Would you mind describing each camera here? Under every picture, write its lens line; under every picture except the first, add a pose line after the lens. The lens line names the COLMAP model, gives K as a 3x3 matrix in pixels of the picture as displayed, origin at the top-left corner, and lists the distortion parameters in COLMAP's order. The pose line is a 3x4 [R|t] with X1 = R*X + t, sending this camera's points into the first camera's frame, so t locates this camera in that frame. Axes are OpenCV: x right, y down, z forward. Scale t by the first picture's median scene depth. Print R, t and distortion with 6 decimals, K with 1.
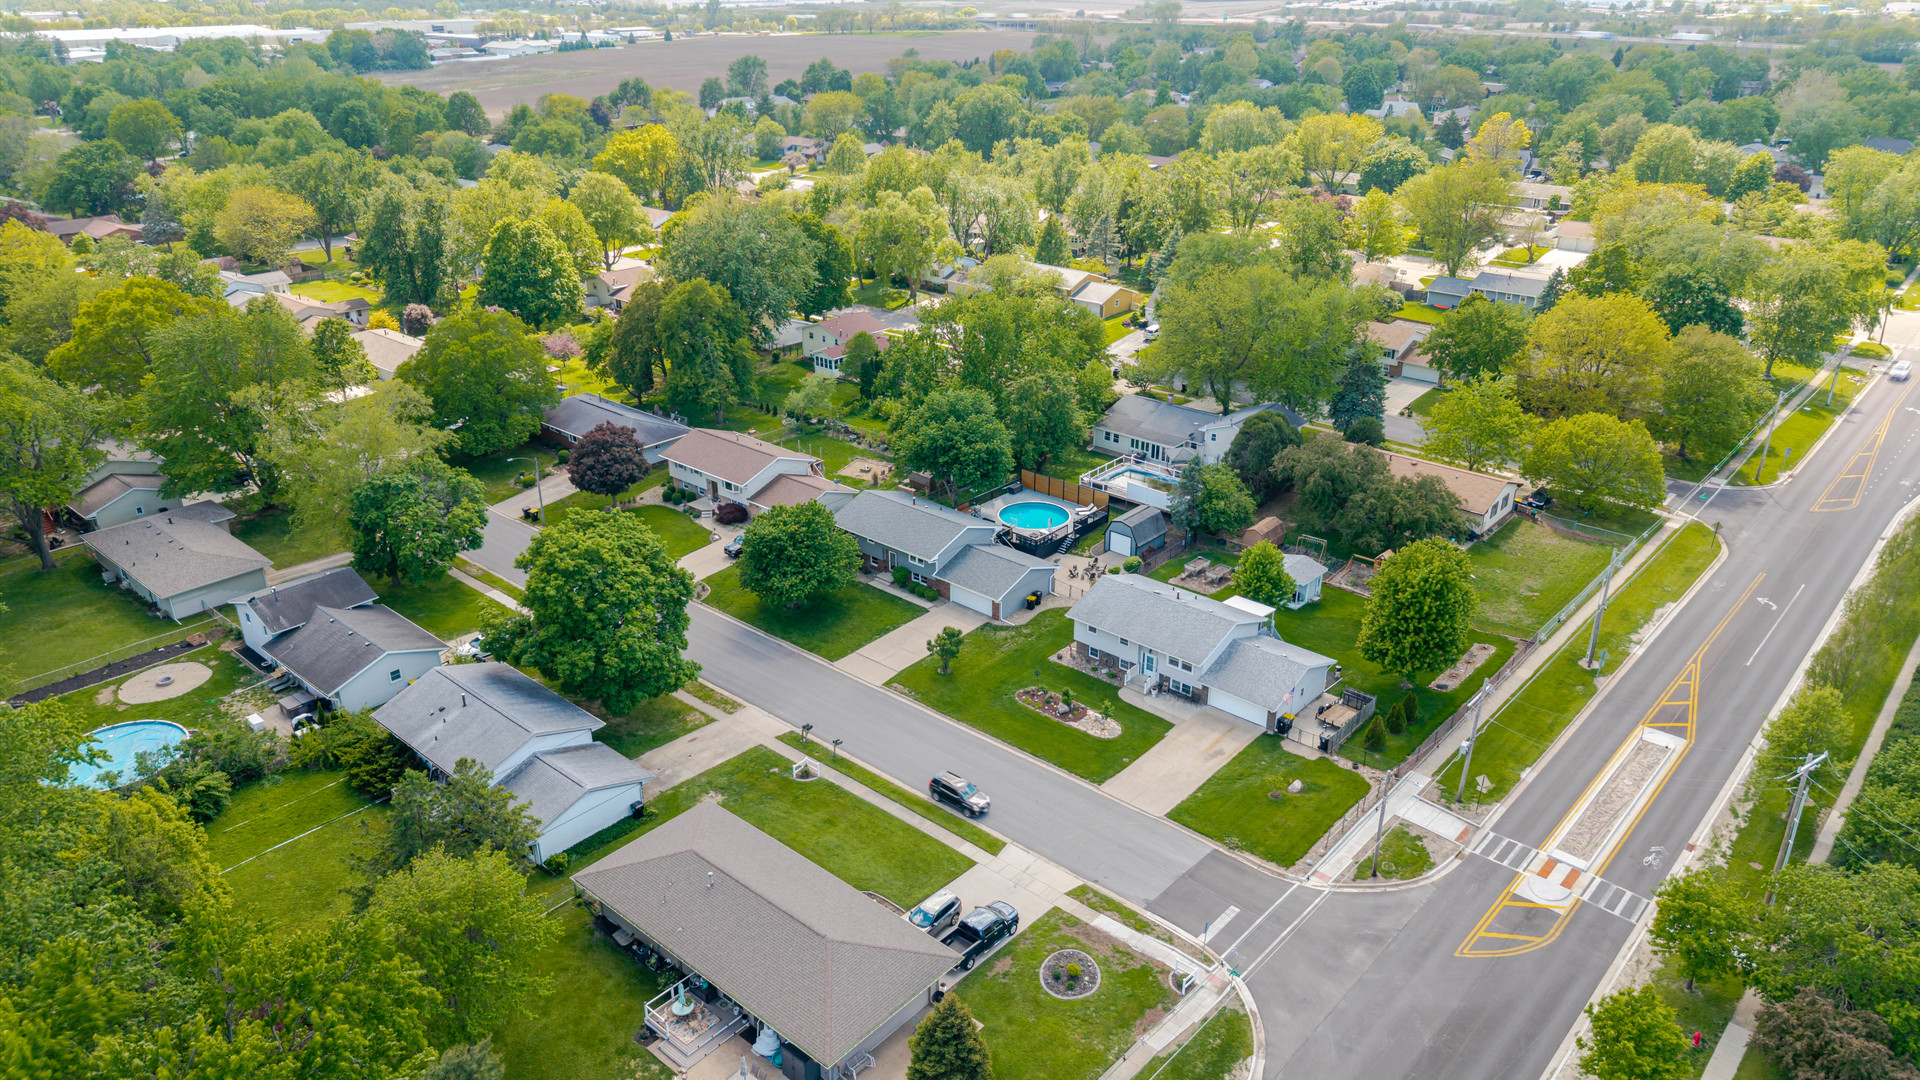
lens RADIAL K [[1281.2, 0, 963.6], [0, 1281.2, 521.9], [0, 0, 1]] dist [0.049296, -0.066215]
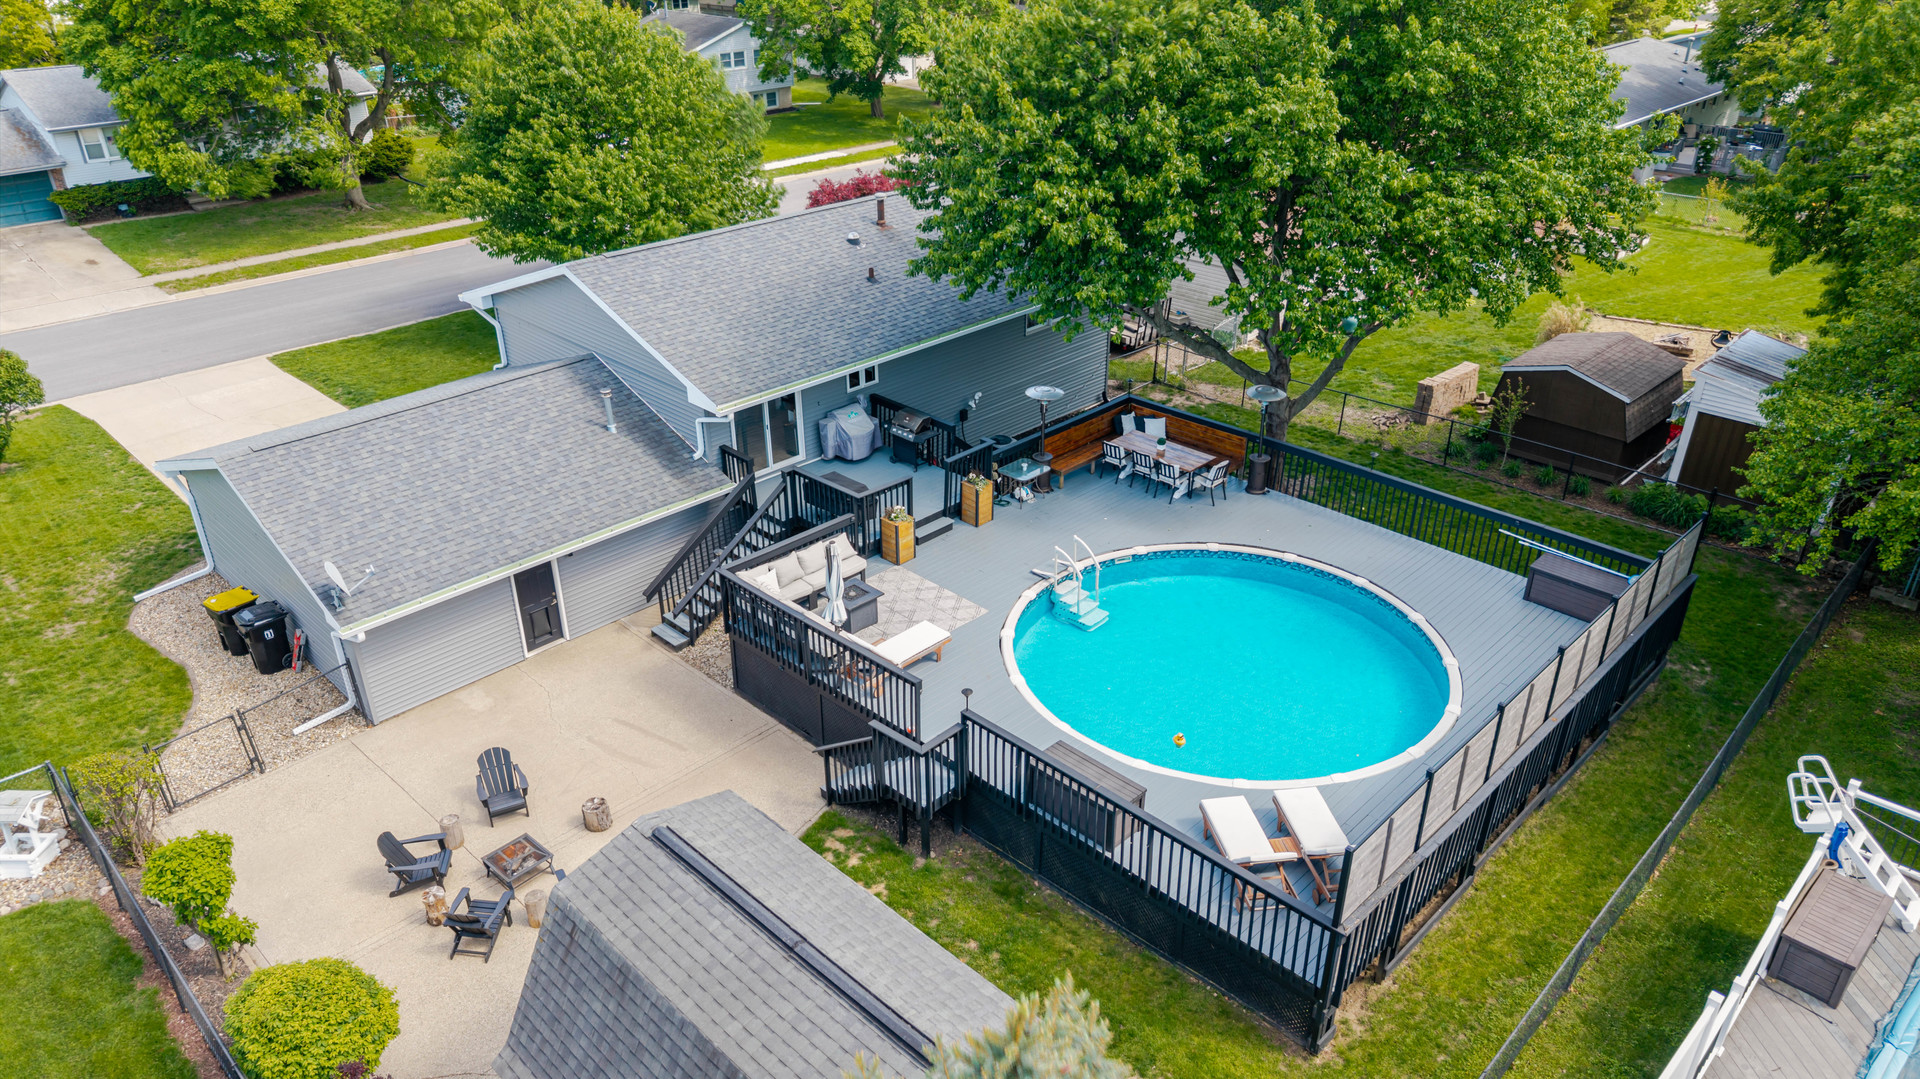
lens RADIAL K [[1281.2, 0, 963.6], [0, 1281.2, 521.4], [0, 0, 1]] dist [0.049296, -0.066215]
pose [[-0.050873, 0.457442, -0.887783, 0.285217], [-0.396066, 0.806801, 0.438411, -0.112870], [0.916812, 0.373924, 0.140133, 1.355703]]
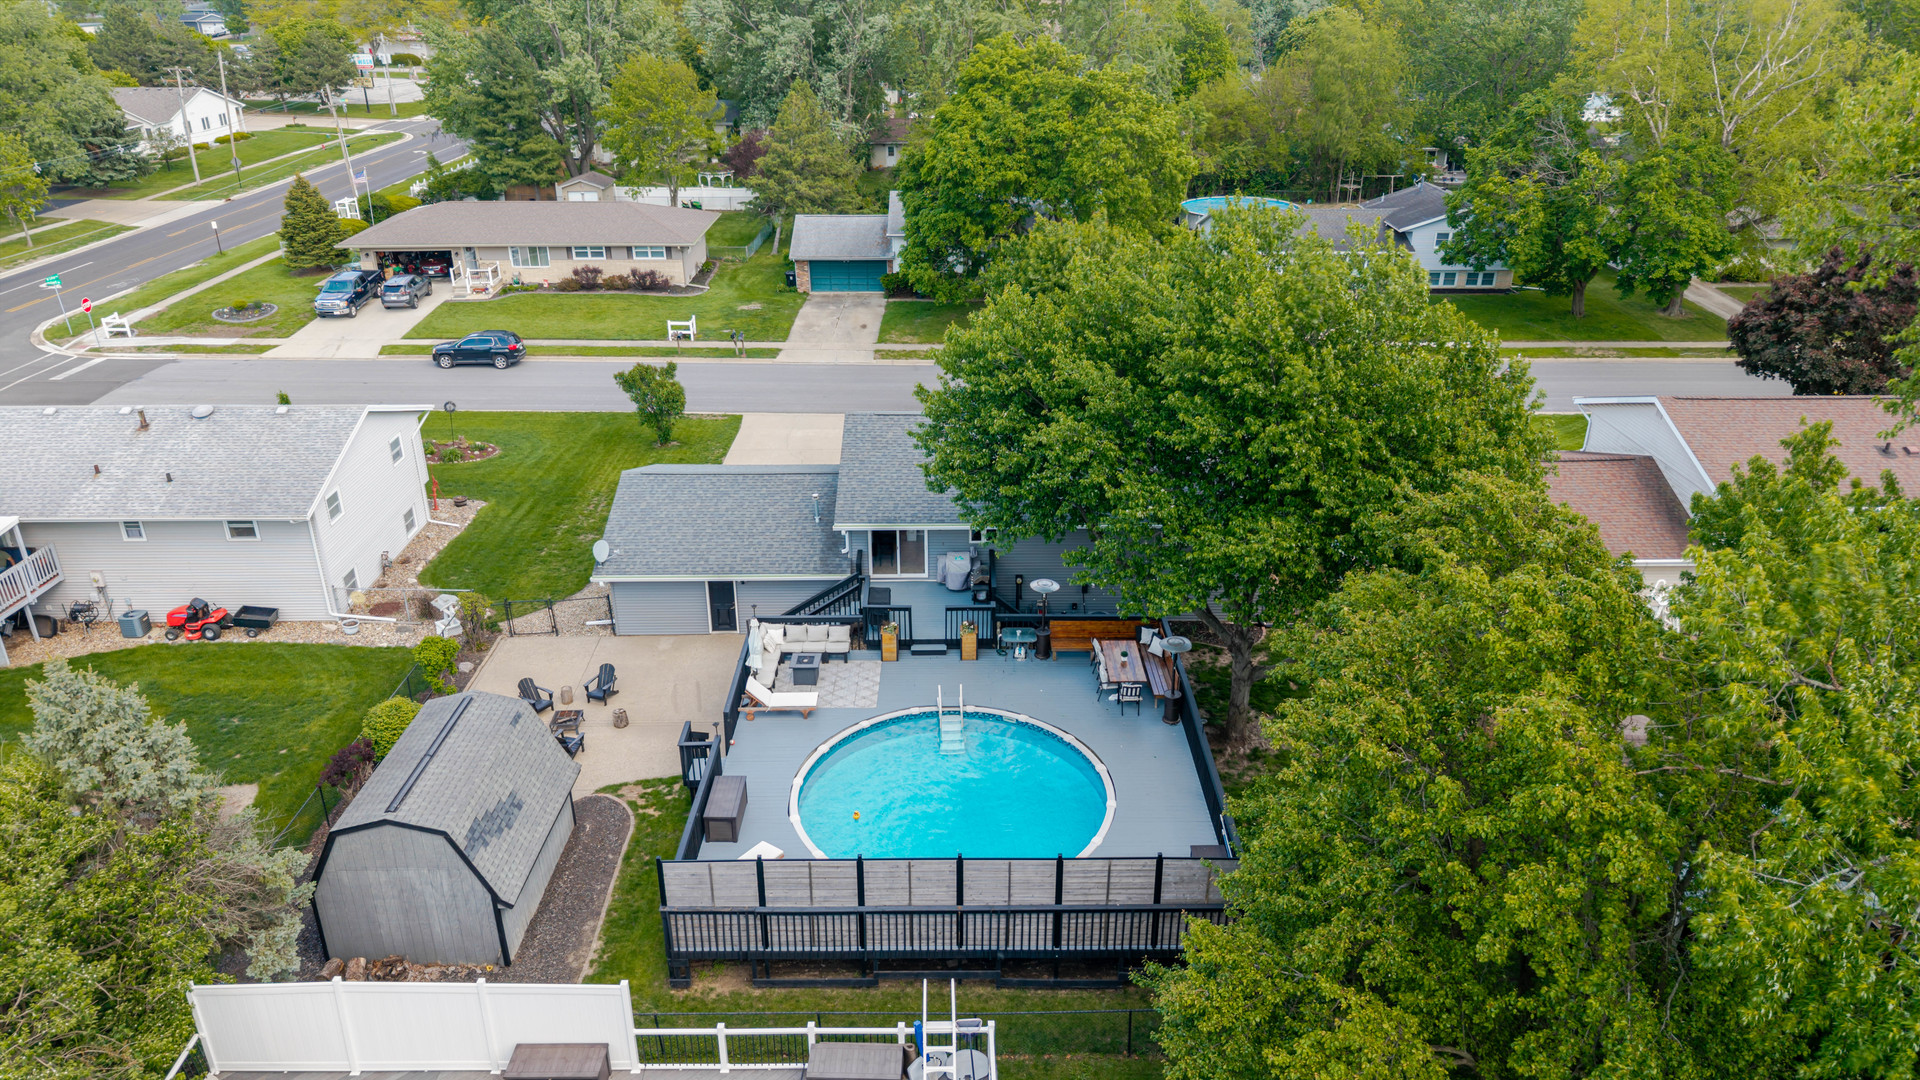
lens RADIAL K [[1281.2, 0, 963.6], [0, 1281.2, 521.9], [0, 0, 1]] dist [0.049296, -0.066215]
pose [[-0.740866, 0.275575, -0.612516, 0.262161], [-0.264407, 0.718652, 0.643139, -0.274445], [0.617419, 0.638433, -0.459561, 1.555209]]
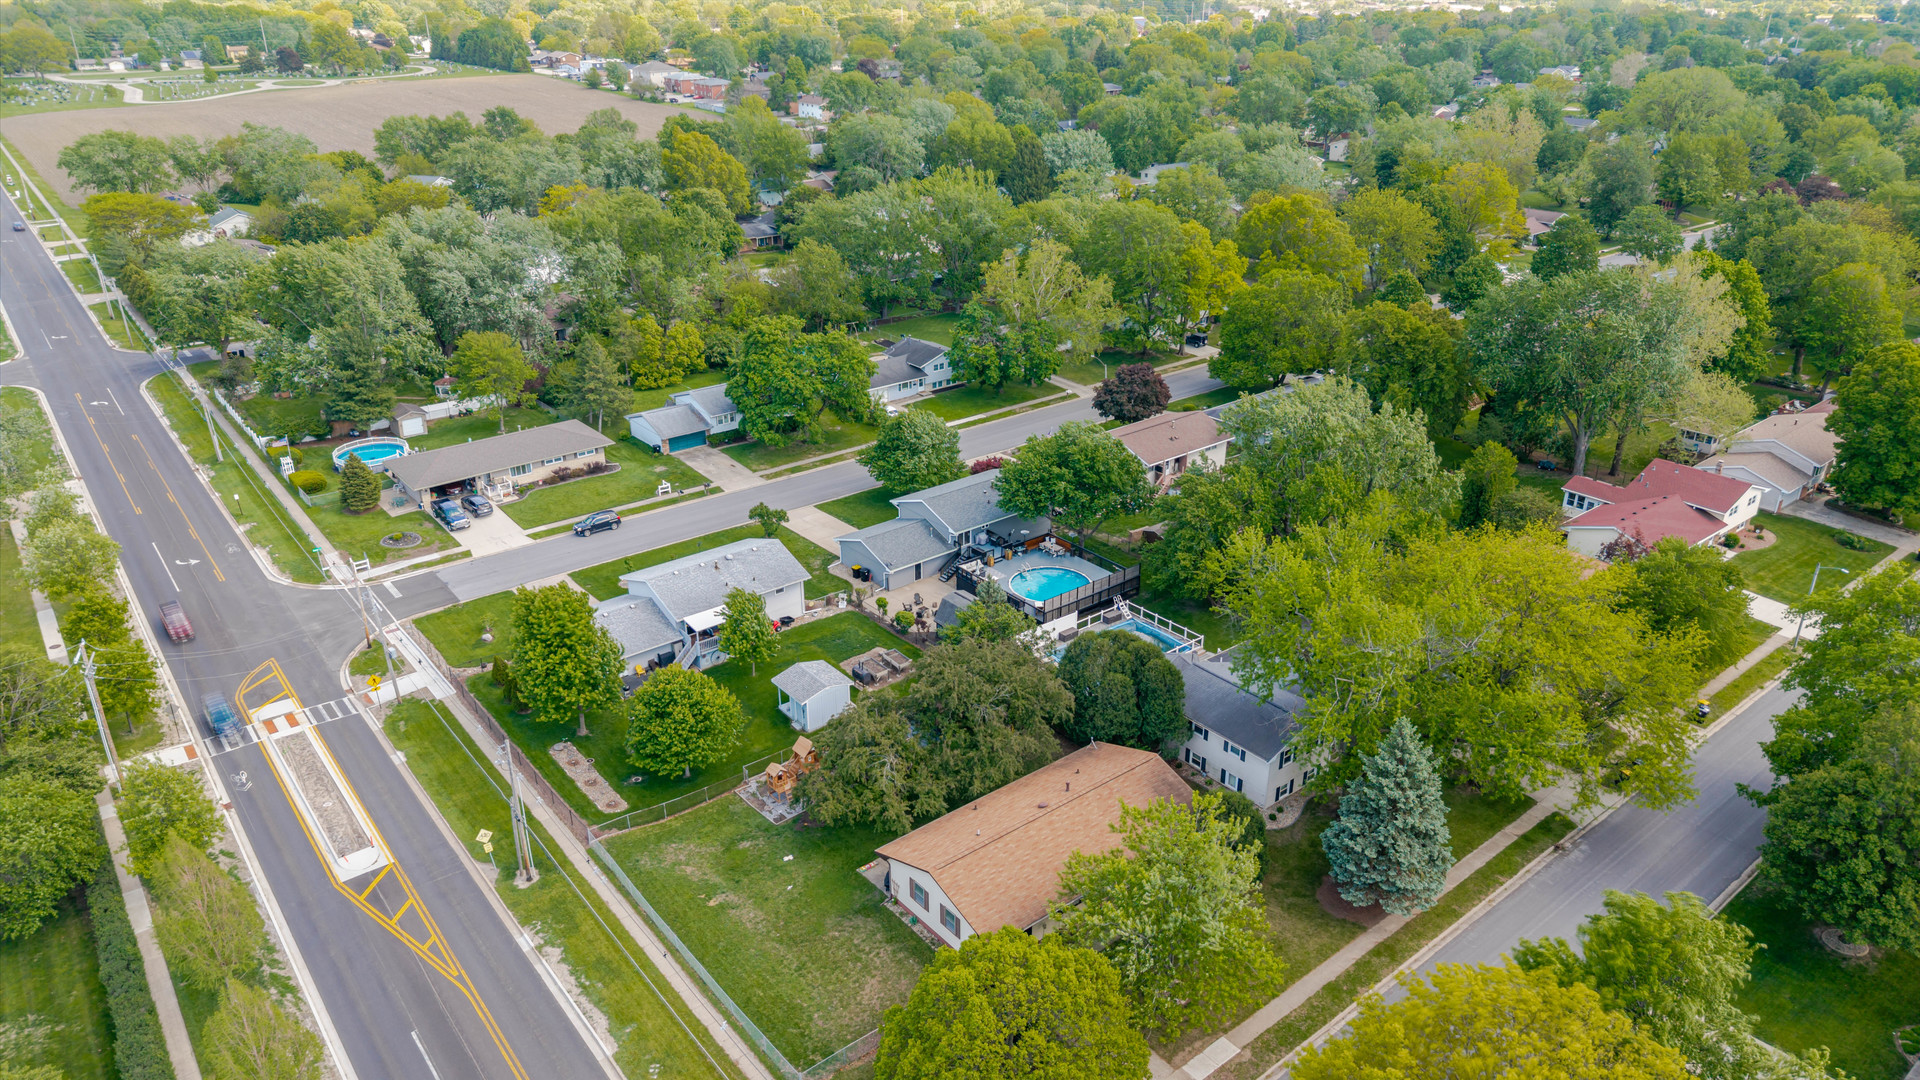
lens RADIAL K [[1281.2, 0, 963.6], [0, 1281.2, 521.9], [0, 0, 1]] dist [0.049296, -0.066215]
pose [[-0.159708, 0.397896, -0.903423, 1.218632], [-0.393406, 0.813702, 0.427926, -0.568340], [0.905387, 0.423755, 0.026580, 1.305263]]
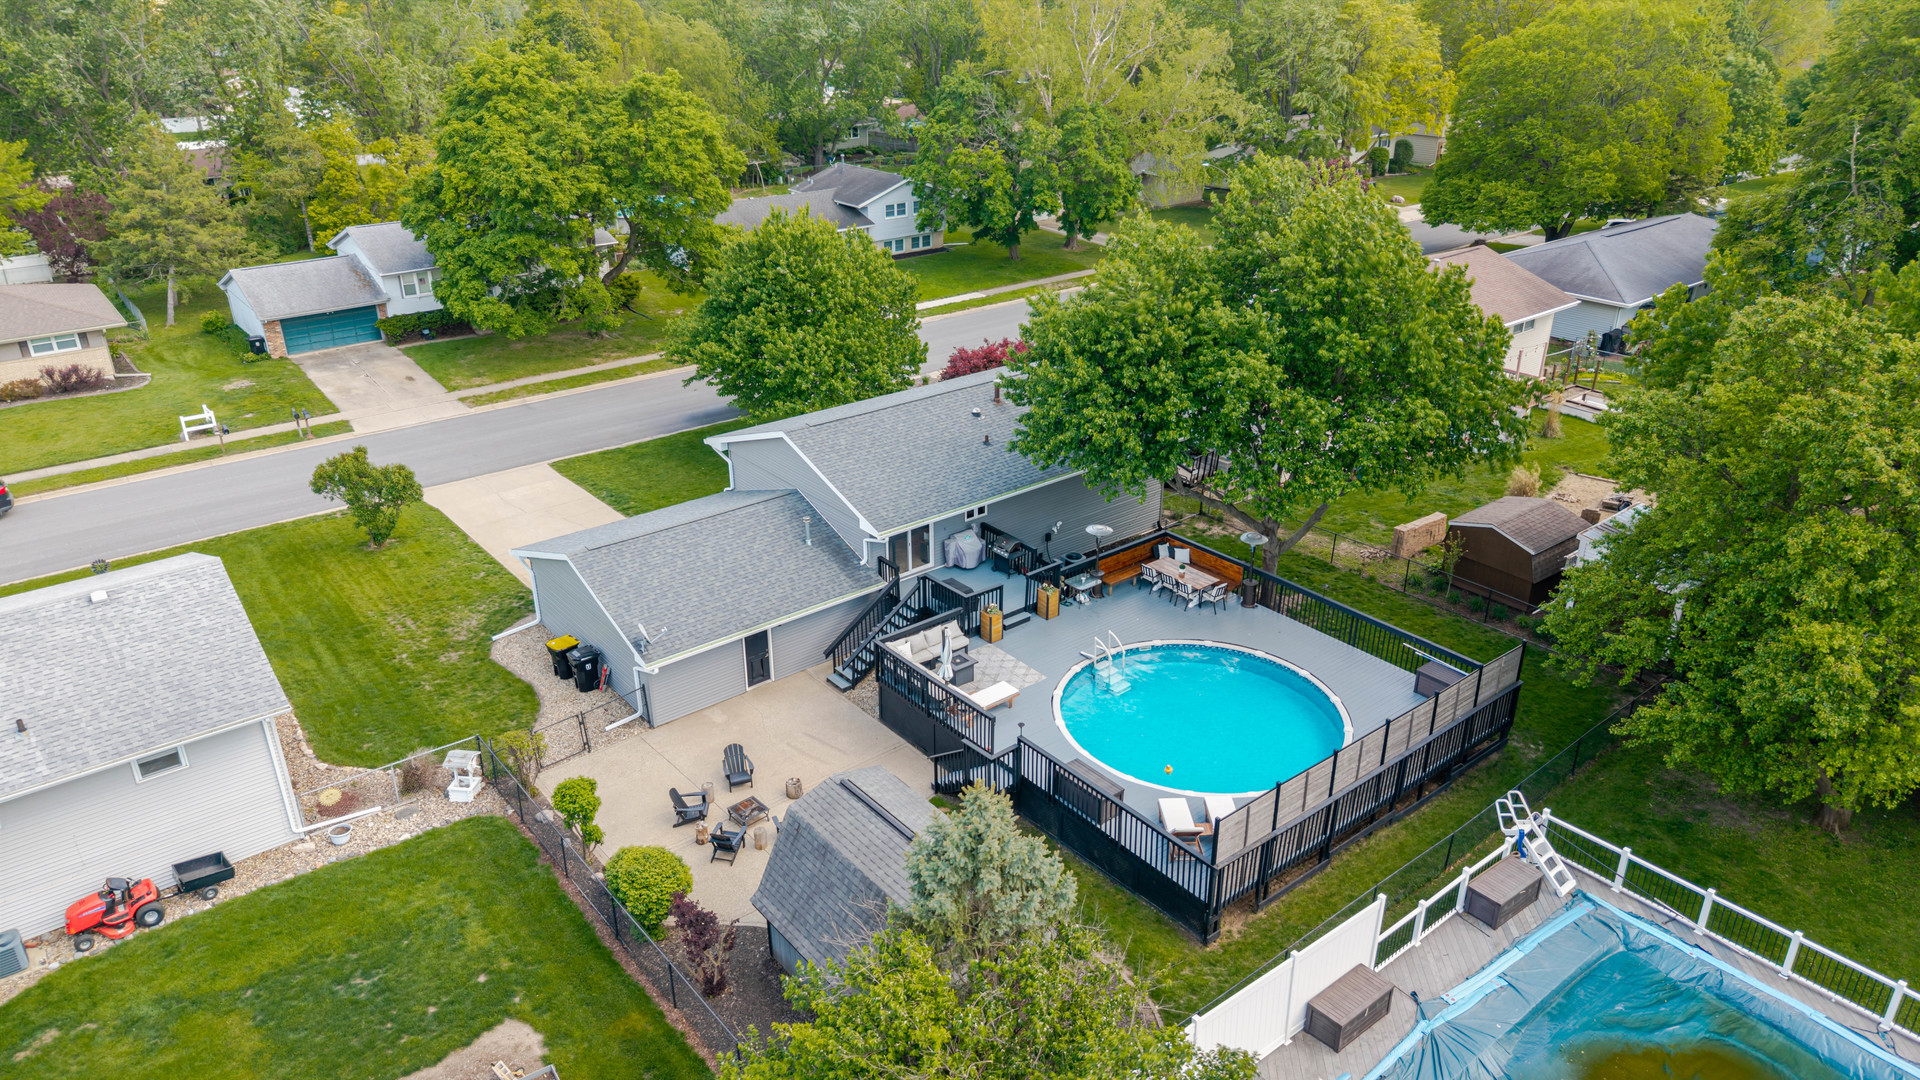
lens RADIAL K [[1281.2, 0, 963.6], [0, 1281.2, 521.9], [0, 0, 1]] dist [0.049296, -0.066215]
pose [[-0.164785, 0.402758, -0.900351, 0.400209], [-0.389735, 0.811958, 0.434547, -0.185085], [0.906064, 0.422506, 0.023170, 1.350871]]
